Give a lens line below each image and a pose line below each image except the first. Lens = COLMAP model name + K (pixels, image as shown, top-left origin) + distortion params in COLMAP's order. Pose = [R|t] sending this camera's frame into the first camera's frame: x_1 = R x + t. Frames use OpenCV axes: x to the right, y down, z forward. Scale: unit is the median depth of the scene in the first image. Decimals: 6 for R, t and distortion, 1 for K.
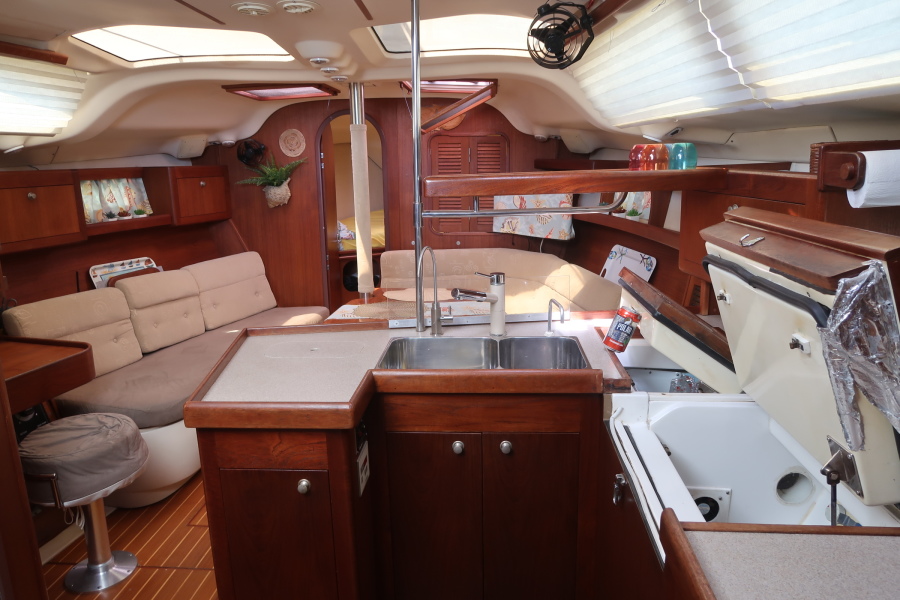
lens RADIAL K [[625.4, 0, 452.0], [0, 625.4, 293.7], [0, 0, 1]] dist [-0.020233, 0.011286]
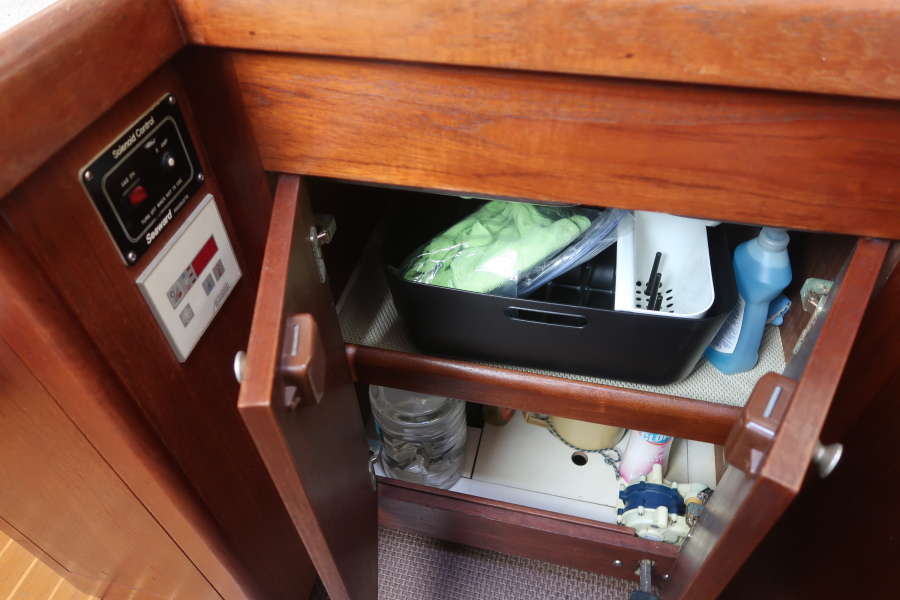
lens RADIAL K [[625.4, 0, 452.1], [0, 625.4, 303.0], [0, 0, 1]] dist [-0.020233, 0.011286]
pose [[0.988146, 0.108296, -0.108805, 0.015319], [-0.029146, 0.828220, 0.559644, 0.042828], [0.150722, -0.549839, 0.821560, 0.325260]]
